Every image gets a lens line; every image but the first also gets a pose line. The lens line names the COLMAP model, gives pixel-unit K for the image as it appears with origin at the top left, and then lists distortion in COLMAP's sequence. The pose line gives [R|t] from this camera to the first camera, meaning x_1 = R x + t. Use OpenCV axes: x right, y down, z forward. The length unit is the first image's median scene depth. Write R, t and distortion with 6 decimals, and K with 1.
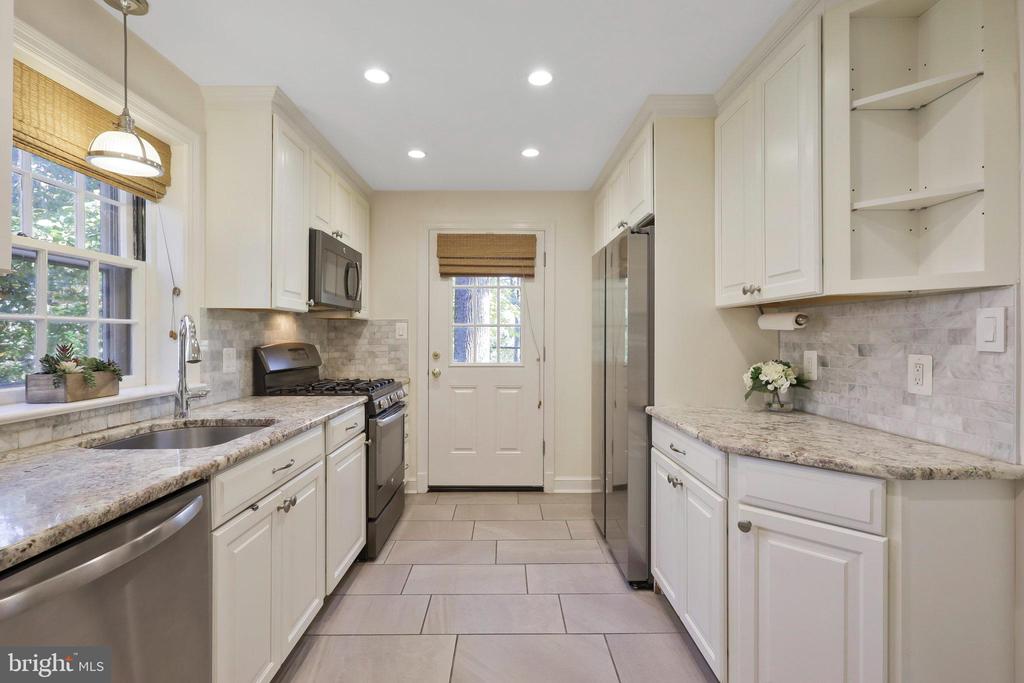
lens RADIAL K [[481.3, 0, 513.5], [0, 481.3, 339.6], [0, 0, 1]] dist [0.001135, 0.000556]
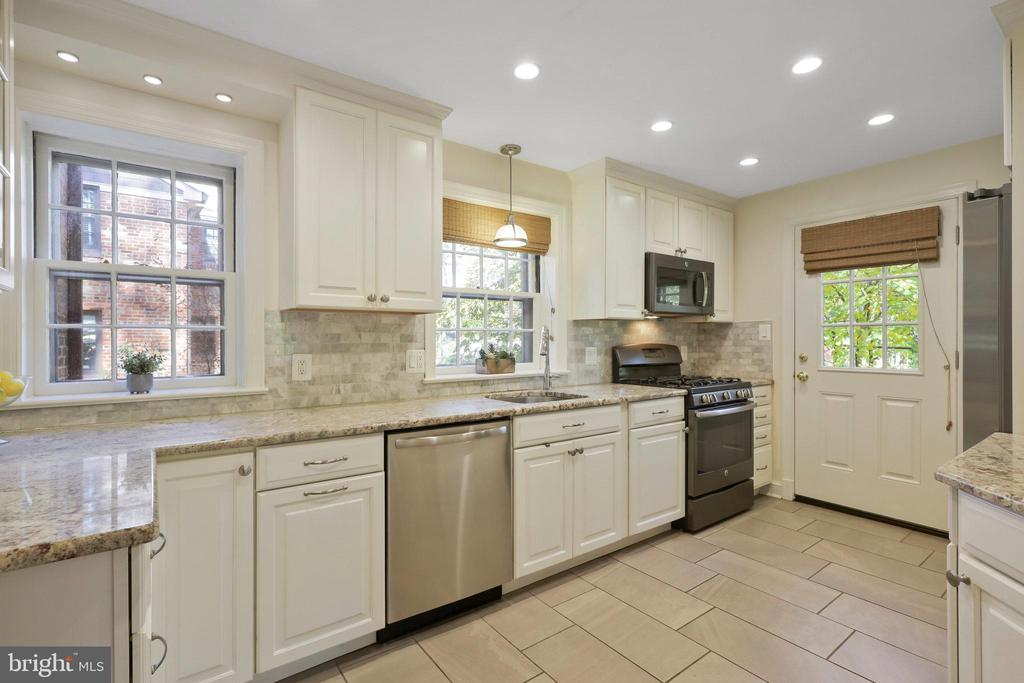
lens RADIAL K [[481.3, 0, 510.9], [0, 481.3, 342.7], [0, 0, 1]] dist [0.001135, 0.000556]
pose [[0.584699, 0.001905, -0.811248, 0.390469], [-0.000008, 0.999997, 0.002342, 0.001122], [0.811250, -0.001363, 0.584697, -0.021717]]
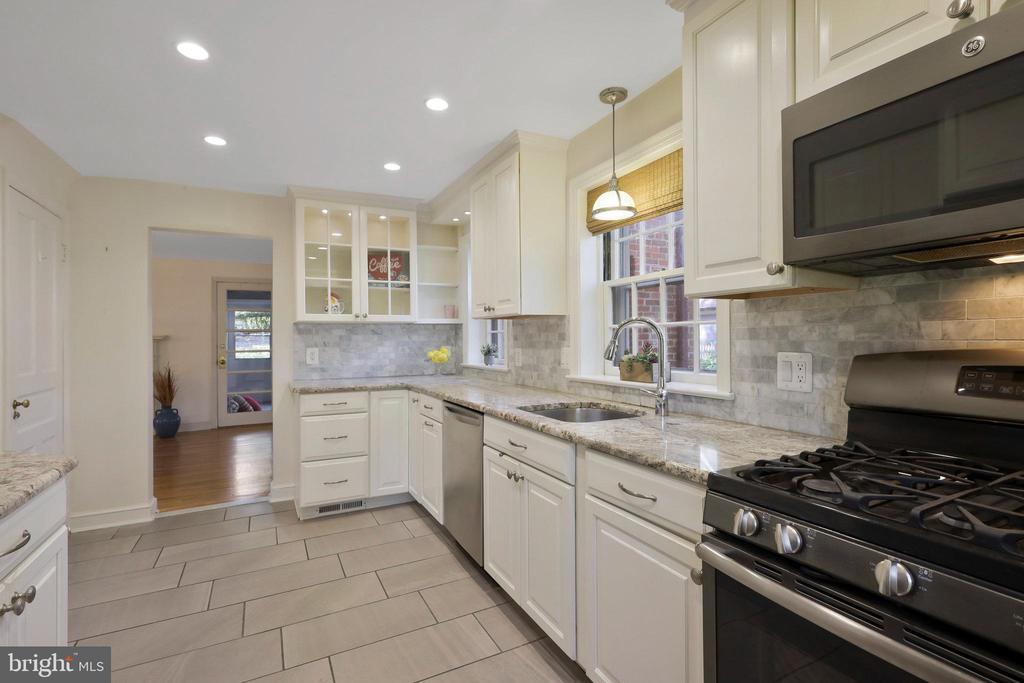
lens RADIAL K [[481.3, 0, 505.6], [0, 481.3, 339.2], [0, 0, 1]] dist [0.001135, 0.000556]
pose [[-0.898532, 0.011092, -0.438768, 0.052071], [0.008792, 0.999935, 0.007273, -0.008895], [0.438820, 0.002677, -0.898571, 1.306768]]
